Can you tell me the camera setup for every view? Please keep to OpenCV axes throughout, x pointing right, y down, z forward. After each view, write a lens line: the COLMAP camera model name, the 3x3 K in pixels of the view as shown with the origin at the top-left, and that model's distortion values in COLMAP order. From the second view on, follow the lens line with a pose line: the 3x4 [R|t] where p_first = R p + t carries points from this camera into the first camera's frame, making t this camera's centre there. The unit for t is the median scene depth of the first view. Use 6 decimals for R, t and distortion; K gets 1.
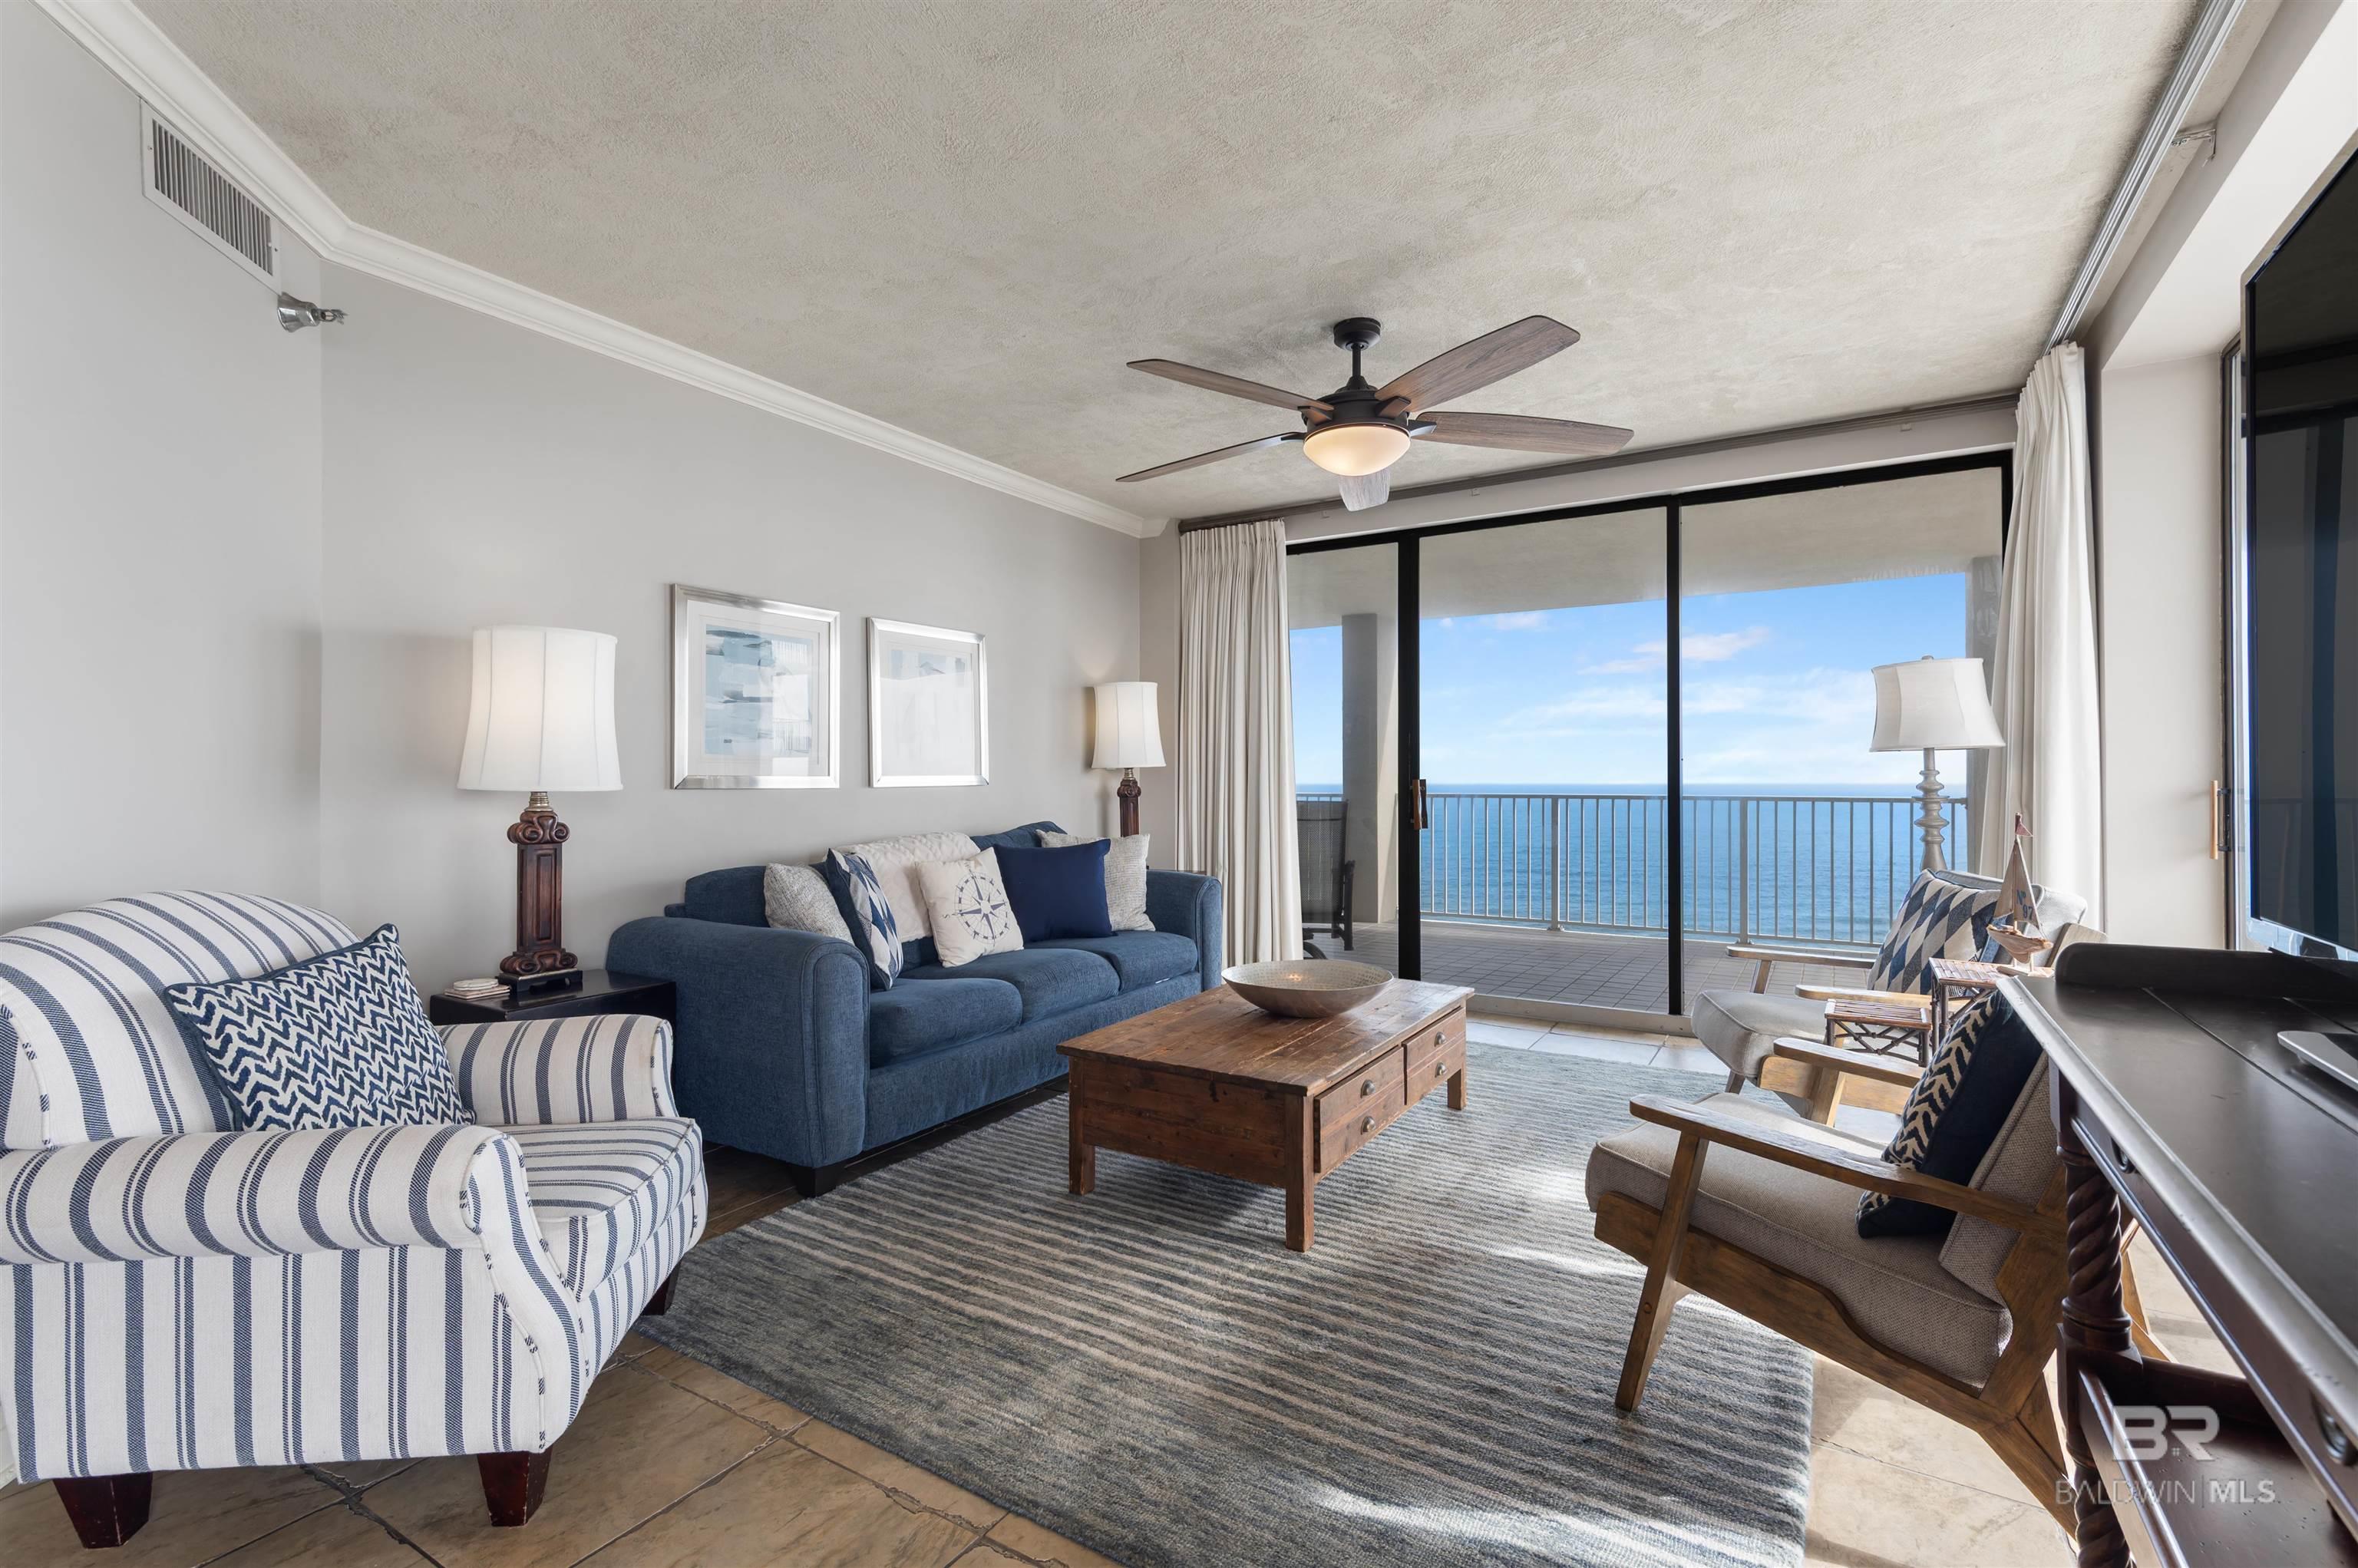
lens RADIAL K [[1066.1, 0, 1169.5], [0, 1066.1, 773.6], [0, 0, 1]] dist [0.021310, -0.008545]
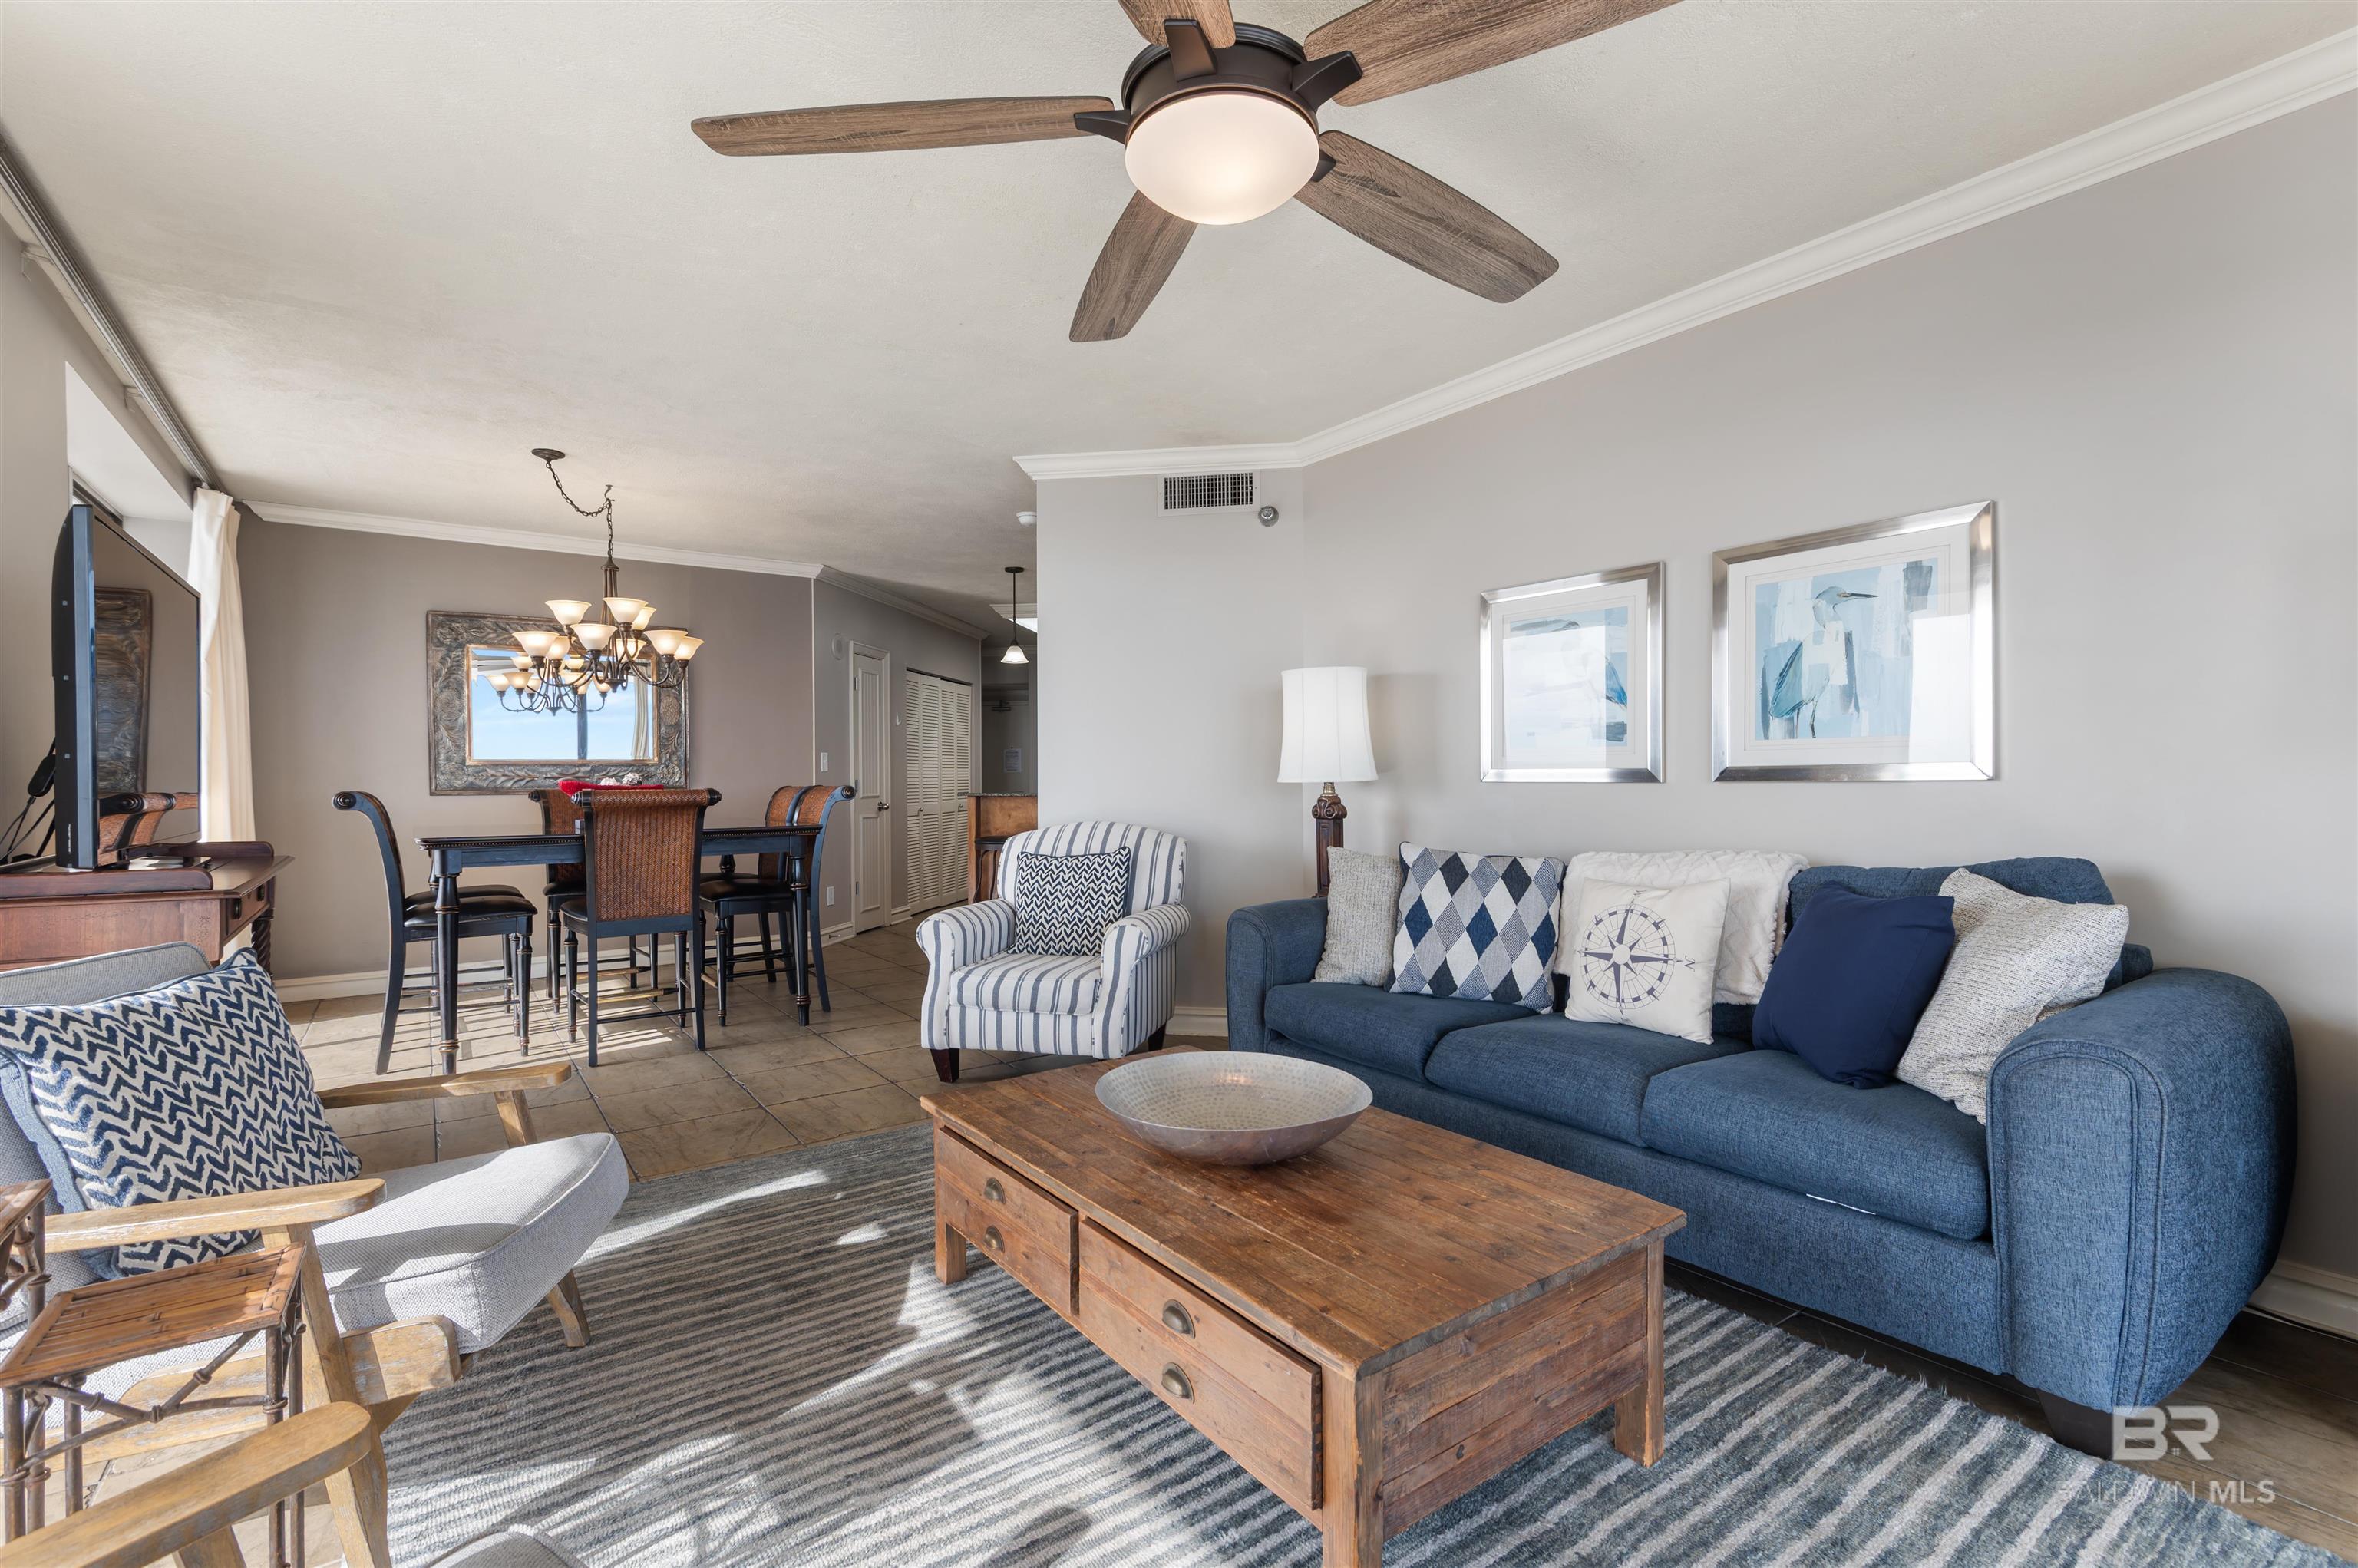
lens RADIAL K [[1066.1, 0, 1173.2], [0, 1066.1, 781.5], [0, 0, 1]] dist [0.021310, -0.008545]
pose [[-0.391744, 0.007483, -0.920044, 0.702897], [0.010818, 0.999935, 0.003526, 0.007632], [0.920011, -0.008572, -0.391800, 1.201594]]
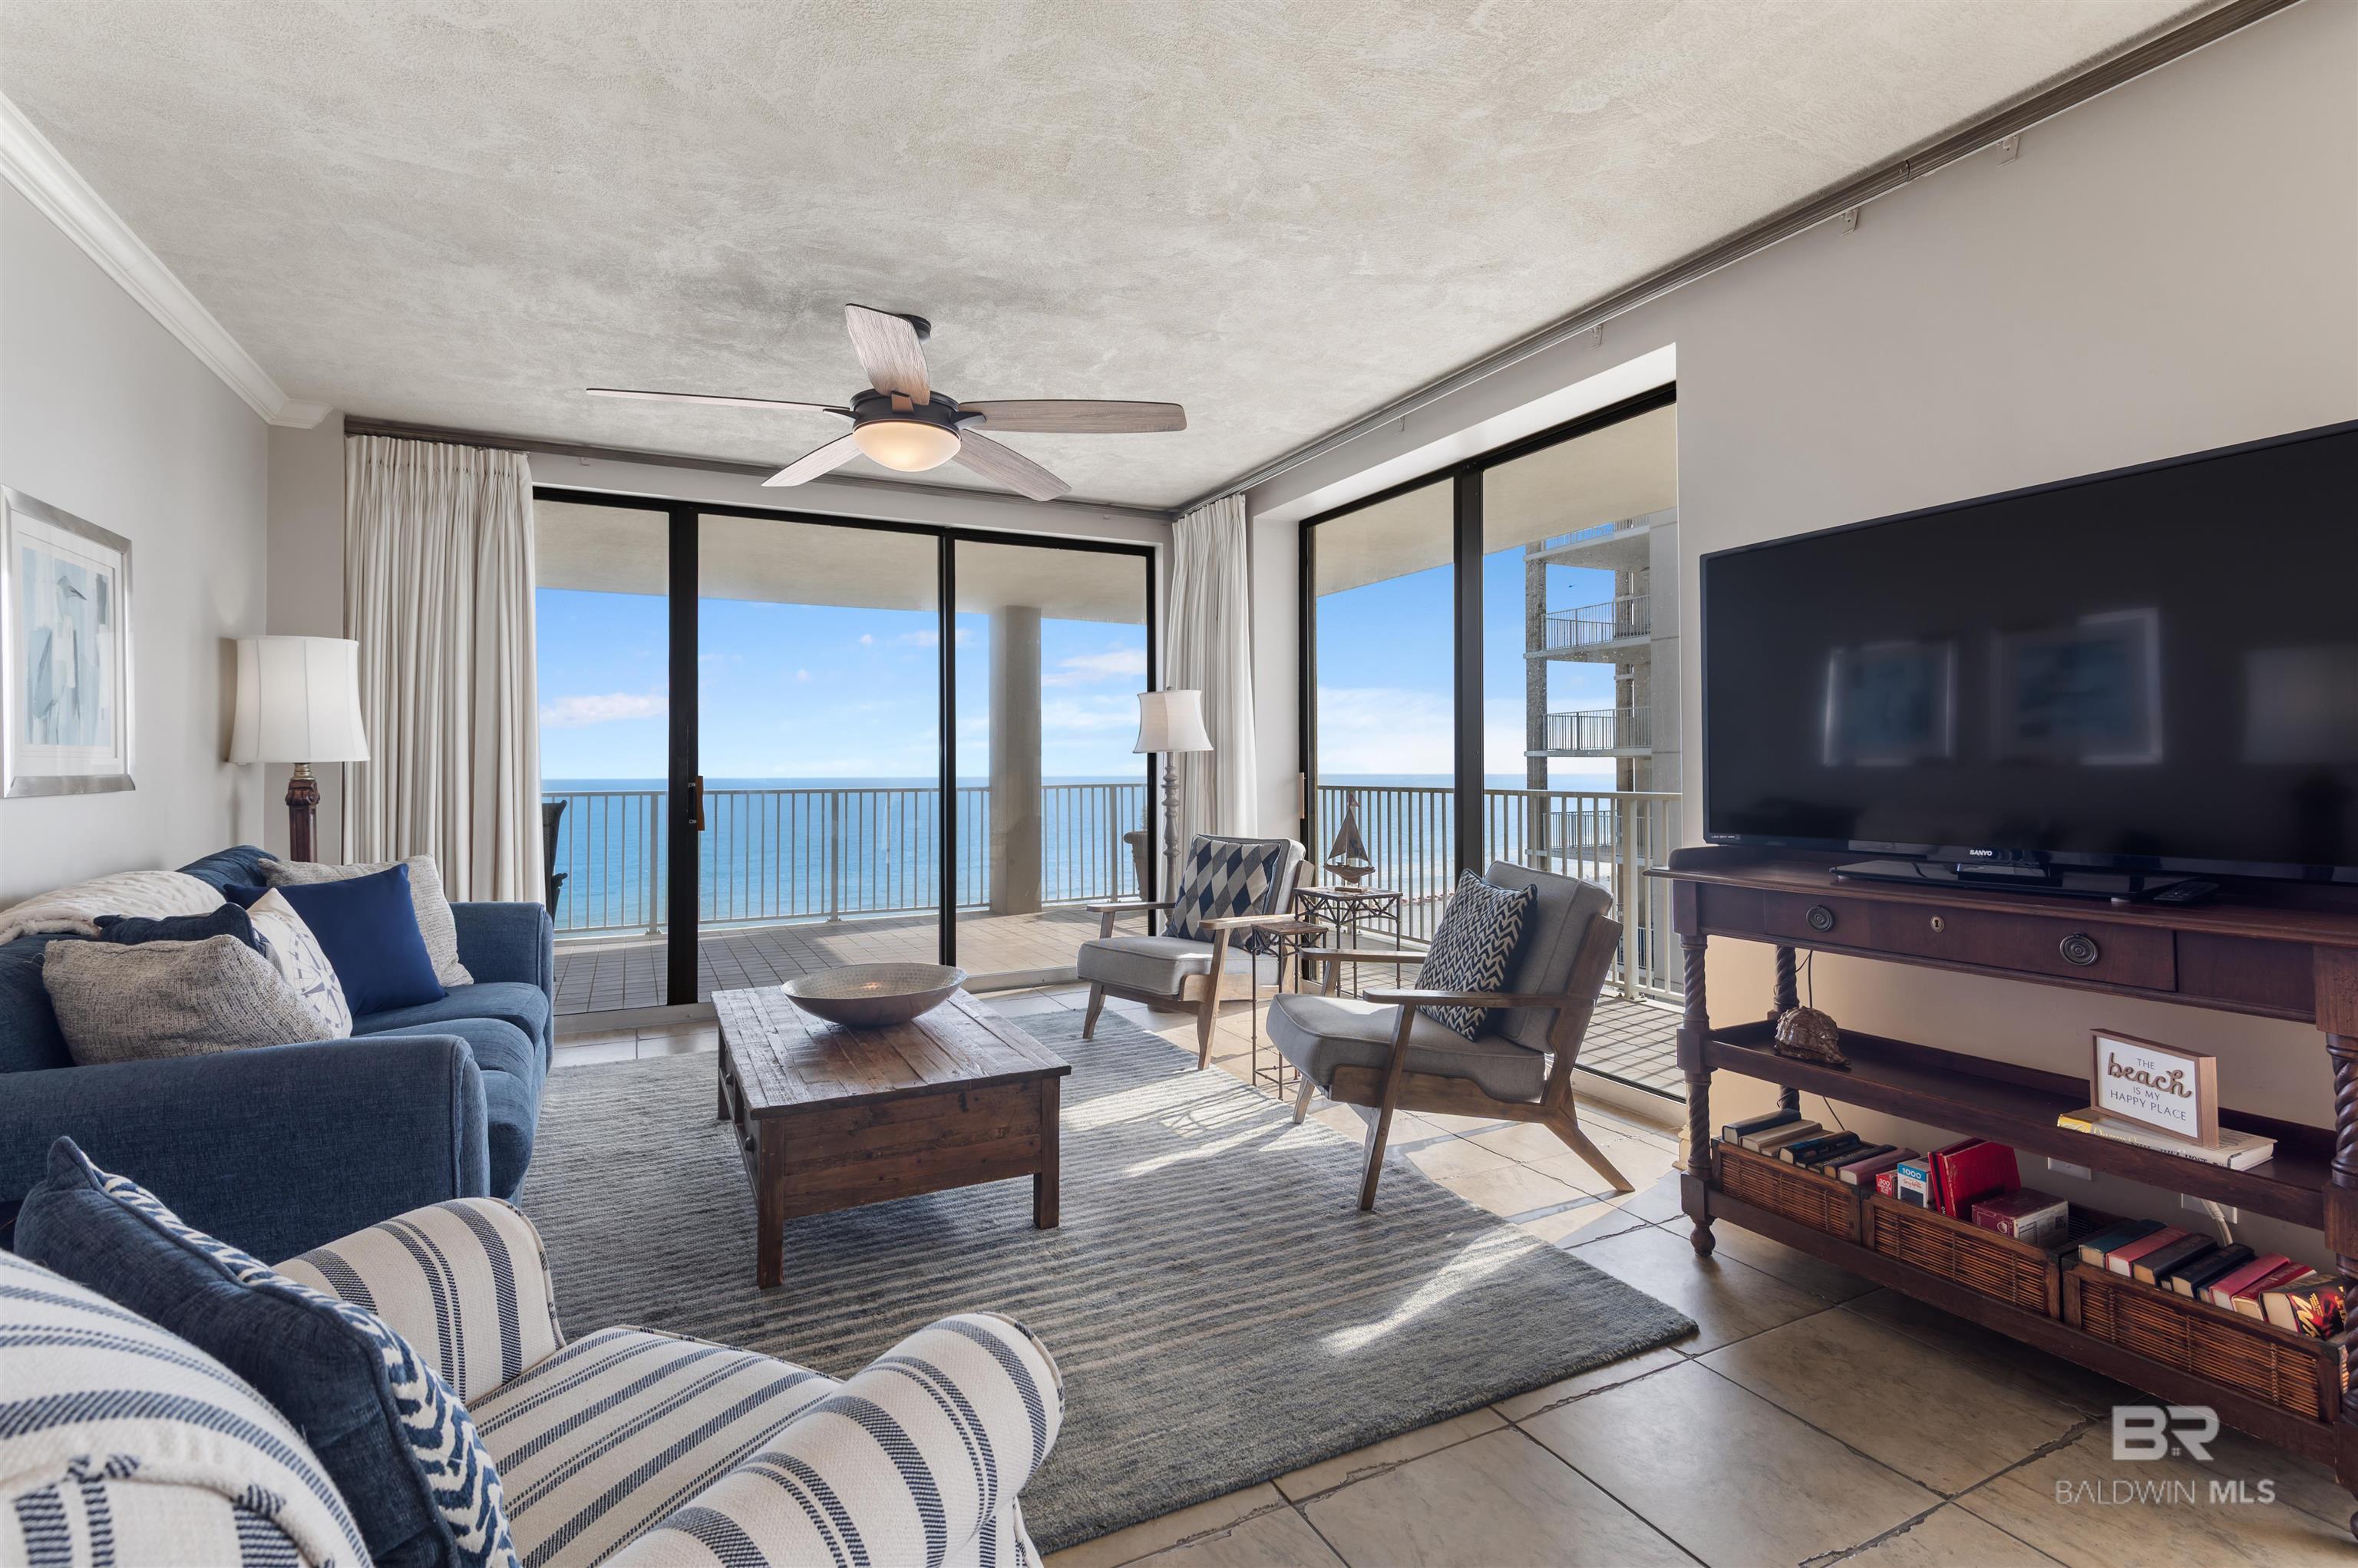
lens RADIAL K [[1066.1, 0, 1172.5], [0, 1066.1, 755.8], [0, 0, 1]] dist [0.021310, -0.008545]
pose [[0.526675, 0.008328, 0.850026, -0.546892], [0.001178, 0.999944, -0.010527, -0.002258], [-0.850066, 0.006545, 0.526636, 0.266740]]
